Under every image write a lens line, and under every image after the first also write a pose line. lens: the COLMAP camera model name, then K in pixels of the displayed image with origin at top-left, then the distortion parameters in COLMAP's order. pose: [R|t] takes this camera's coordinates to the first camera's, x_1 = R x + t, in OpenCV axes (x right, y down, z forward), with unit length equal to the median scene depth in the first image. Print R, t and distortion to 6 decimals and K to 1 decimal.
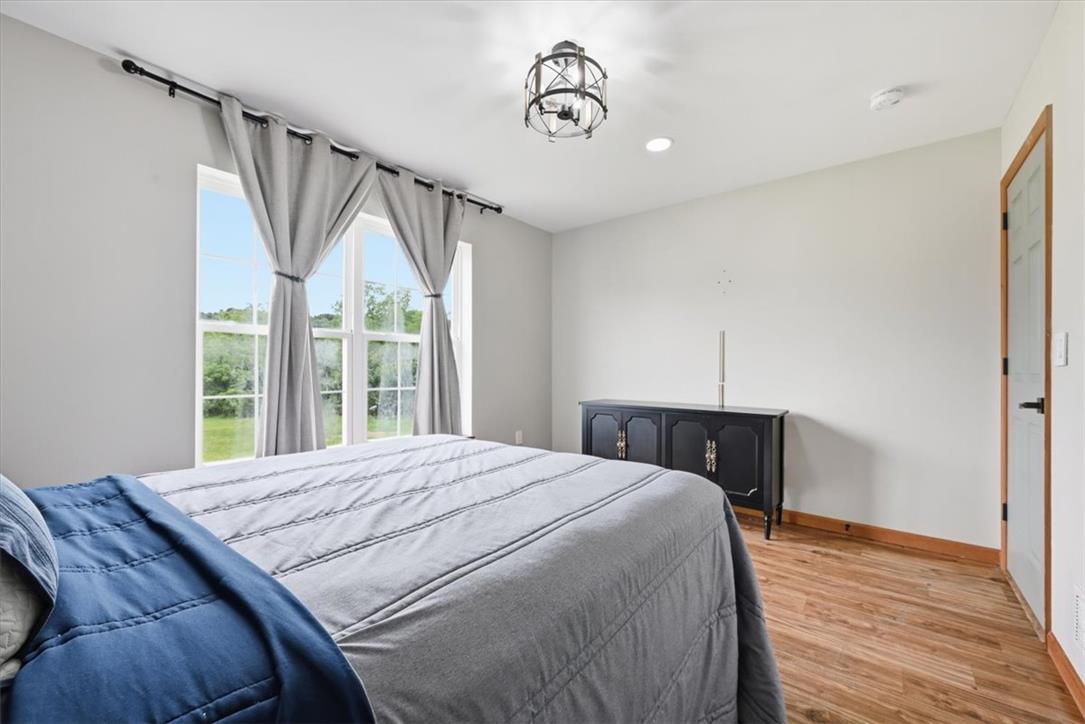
lens RADIAL K [[430.4, 0, 546.5], [0, 430.4, 368.0], [0, 0, 1]] dist [-0.001034, 0.000061]
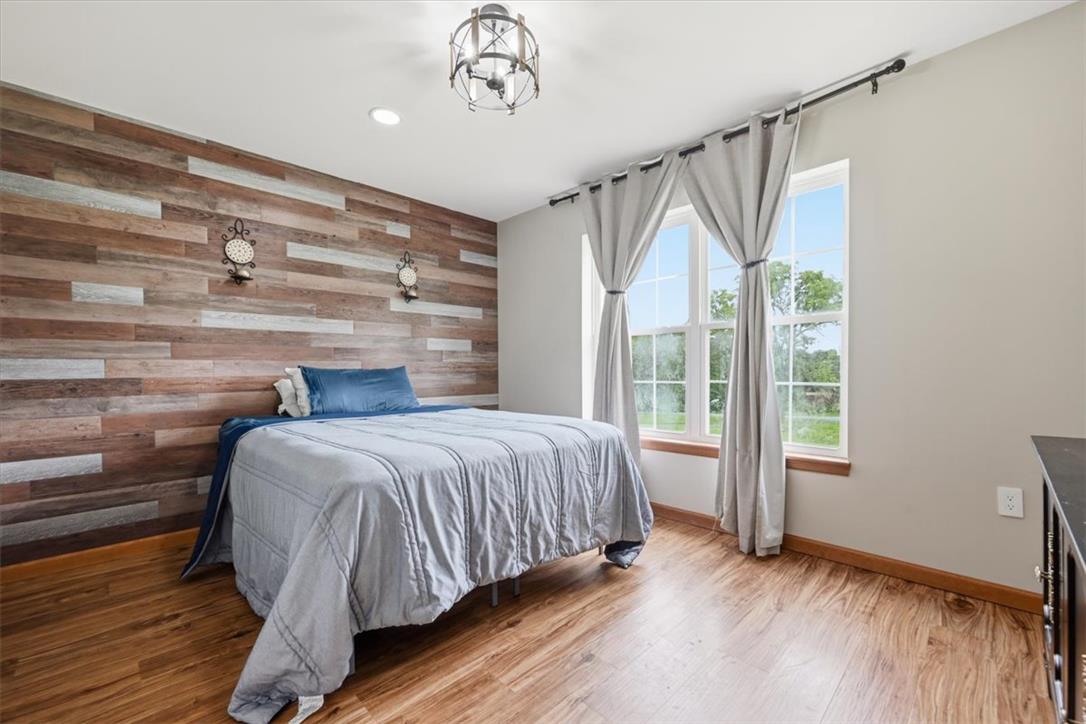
lens RADIAL K [[430.8, 0, 547.0], [0, 430.8, 368.0], [0, 0, 1]] dist [-0.001034, 0.000061]
pose [[-0.132183, 0.022747, -0.990964, 0.600246], [0.009957, 0.999717, 0.021620, -0.004030], [0.991175, -0.007009, -0.132372, 0.770759]]
